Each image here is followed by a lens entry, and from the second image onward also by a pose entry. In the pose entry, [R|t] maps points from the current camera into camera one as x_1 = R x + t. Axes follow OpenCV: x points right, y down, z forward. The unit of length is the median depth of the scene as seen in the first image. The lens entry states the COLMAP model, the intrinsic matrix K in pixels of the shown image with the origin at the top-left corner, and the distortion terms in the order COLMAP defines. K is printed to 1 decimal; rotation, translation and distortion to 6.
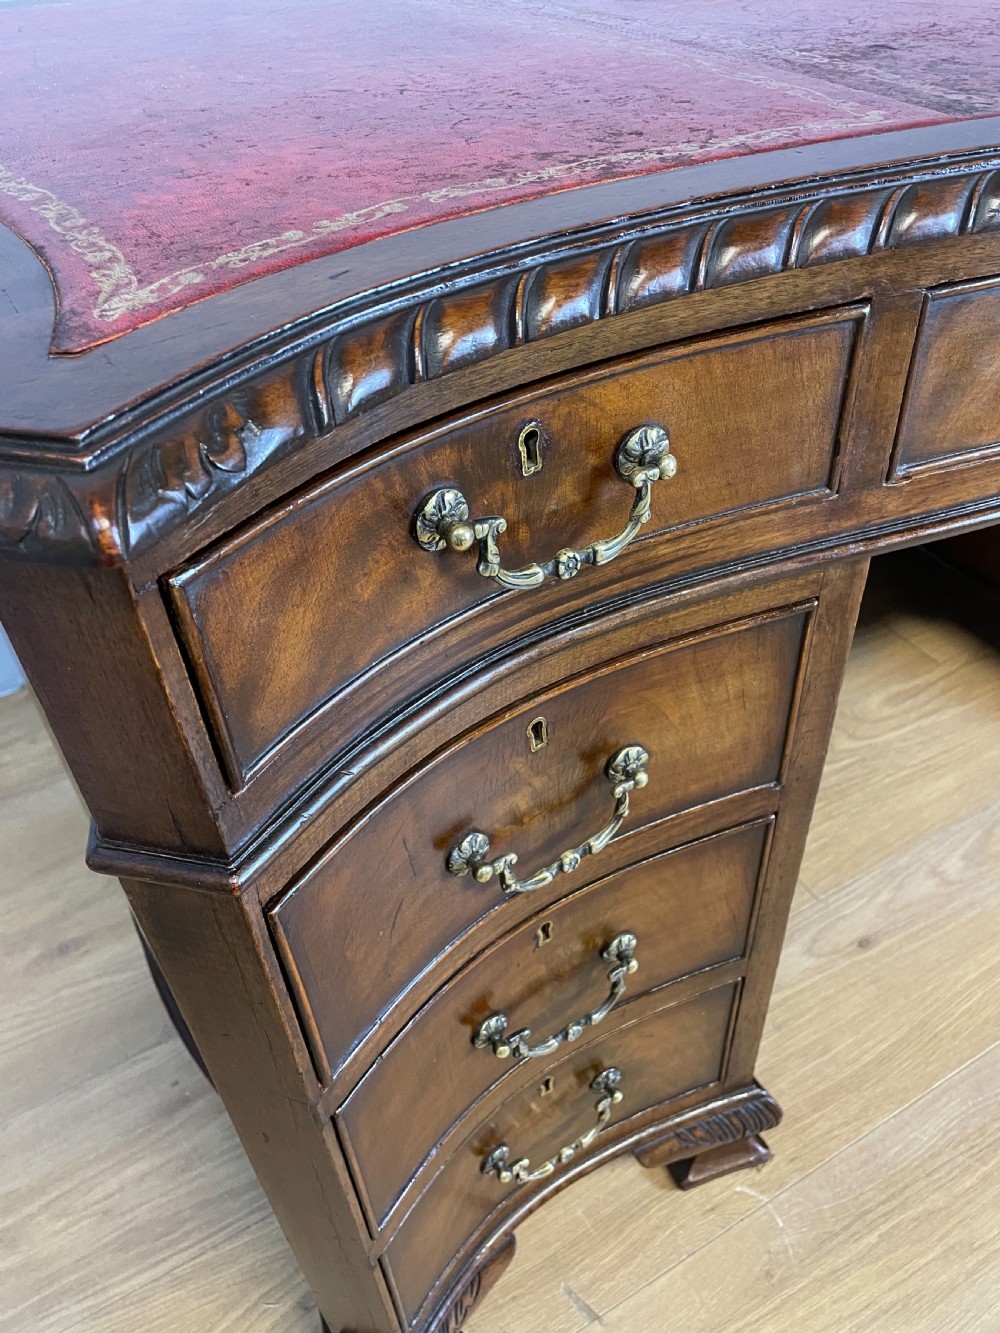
lens RADIAL K [[1013.3, 0, 511.8], [0, 1013.3, 657.6], [0, 0, 1]] dist [0.096664, -0.126324]
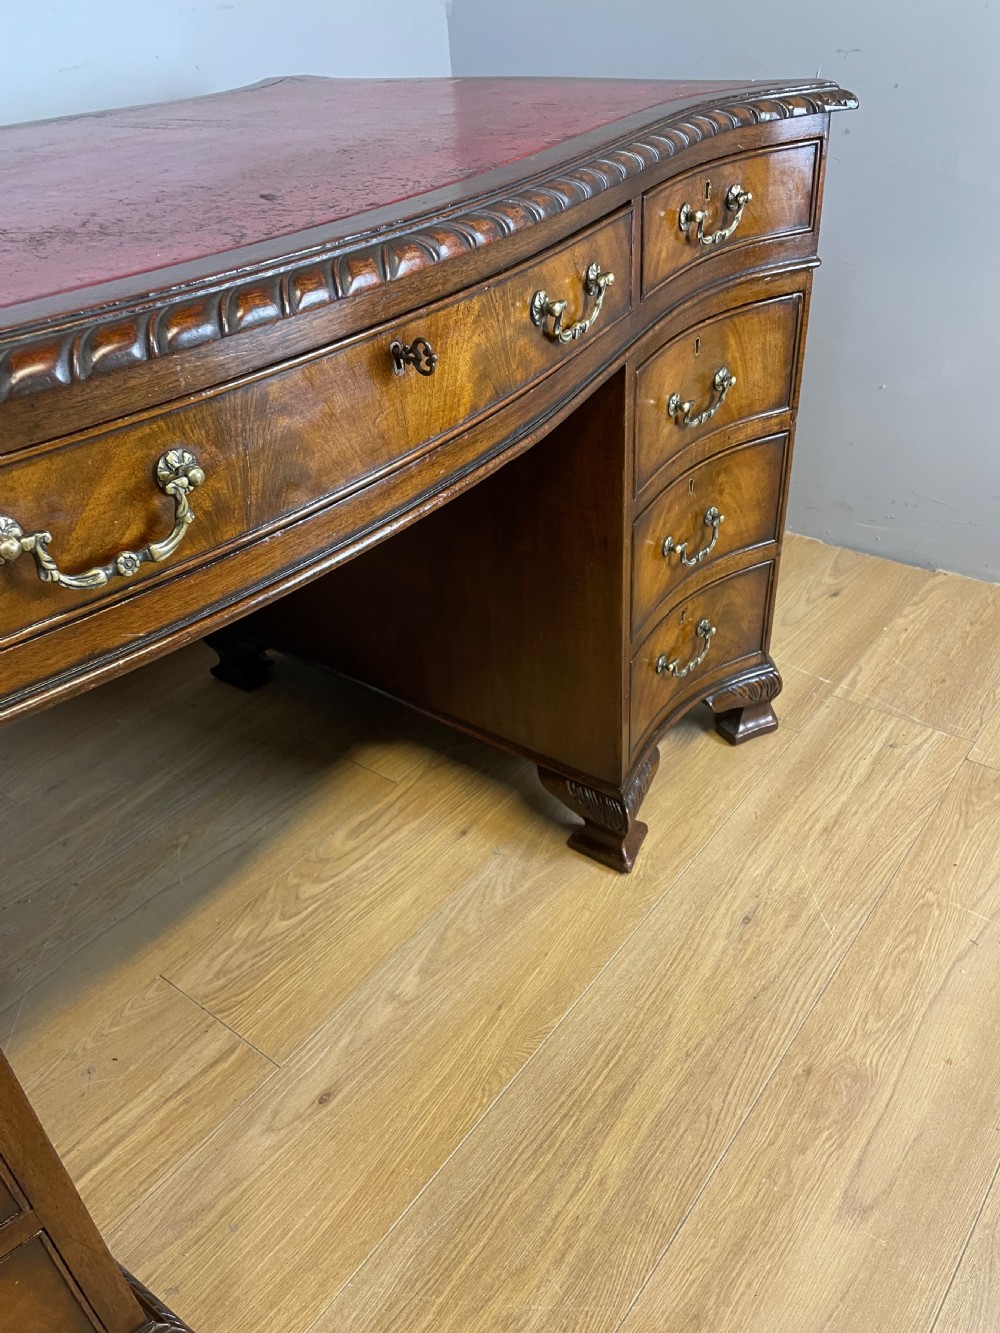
lens RADIAL K [[1013.3, 0, 514.3], [0, 1013.3, 664.8], [0, 0, 1]] dist [0.096664, -0.126324]
pose [[0.922050, -0.226756, 0.313696, 0.589564], [0.265727, 0.960112, -0.087036, 0.029987], [-0.281448, 0.163609, 0.945526, -0.087029]]
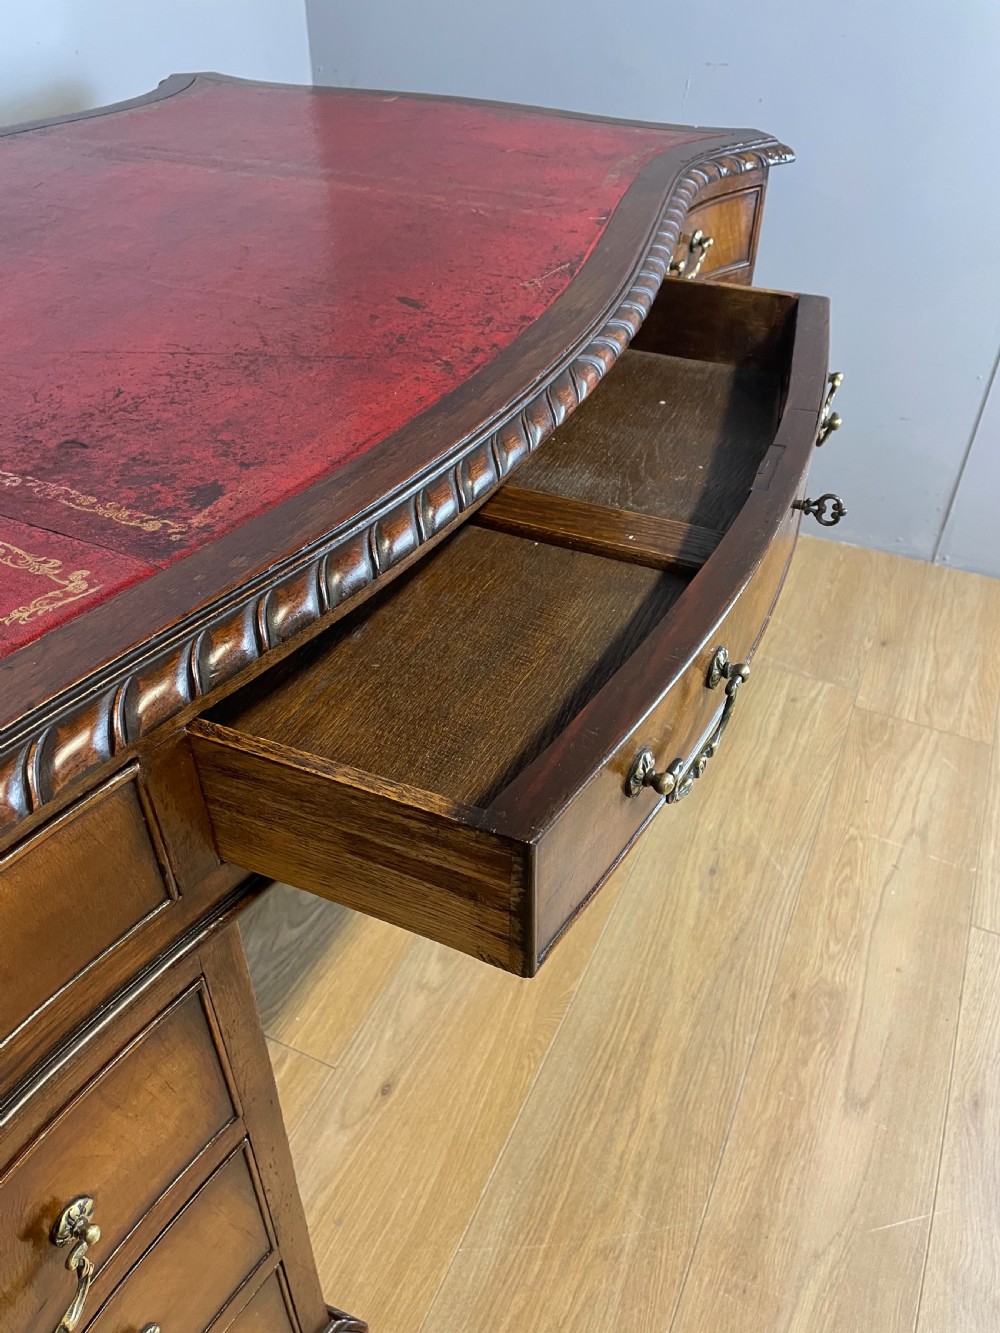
lens RADIAL K [[1013.3, 0, 510.1], [0, 1013.3, 658.2], [0, 0, 1]] dist [0.096664, -0.126324]
pose [[0.810908, -0.318433, 0.490947, 0.135743], [0.344085, 0.938081, 0.040118, -0.272939], [-0.473323, 0.136396, 0.870265, -0.081964]]
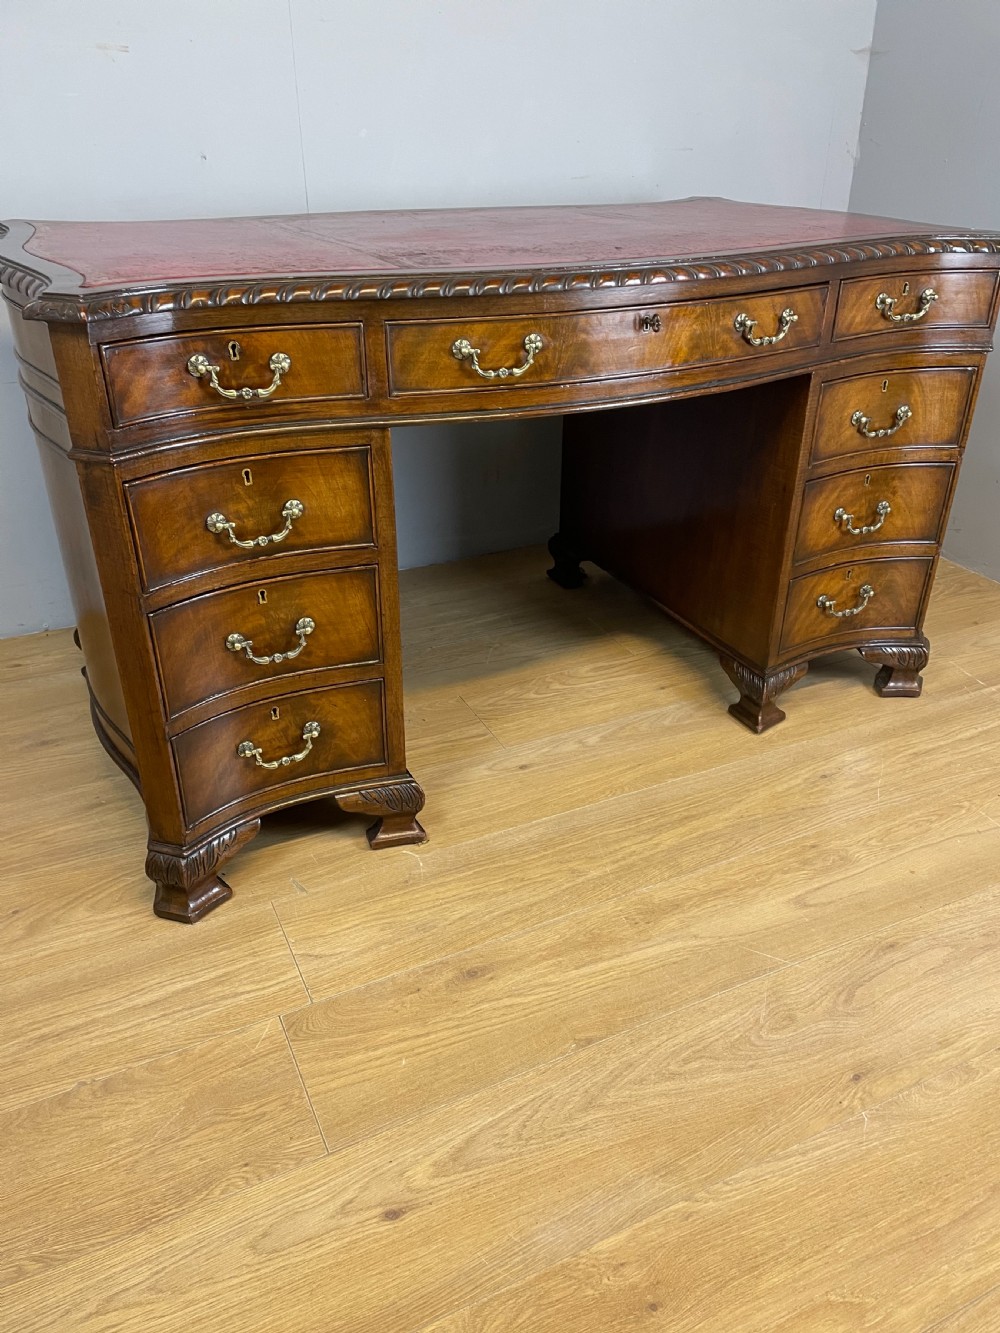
lens RADIAL K [[1013.3, 0, 513.9], [0, 1013.3, 668.0], [0, 0, 1]] dist [0.096664, -0.126324]
pose [[0.996869, 0.073820, -0.028329, 0.721846], [-0.078098, 0.975240, -0.206902, 0.921118], [0.012354, 0.208466, 0.977952, -1.279138]]
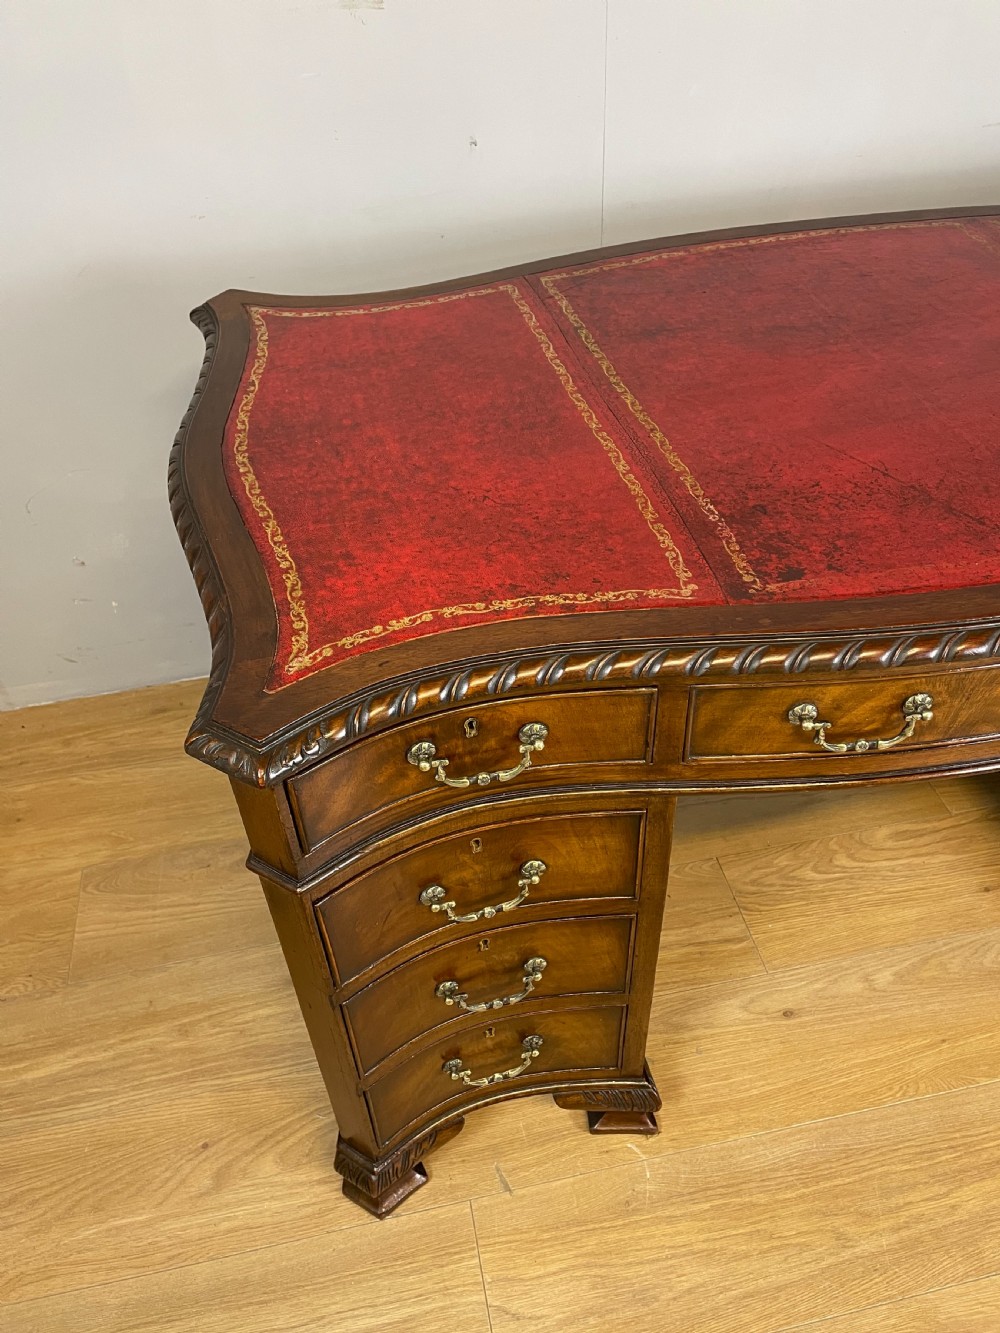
lens RADIAL K [[1013.3, 0, 501.7], [0, 1013.3, 663.5], [0, 0, 1]] dist [0.096664, -0.126324]
pose [[0.949601, 0.217684, -0.225549, 0.380903], [-0.208285, 0.975909, 0.064960, -0.350445], [0.234256, -0.014708, 0.972064, -0.755720]]
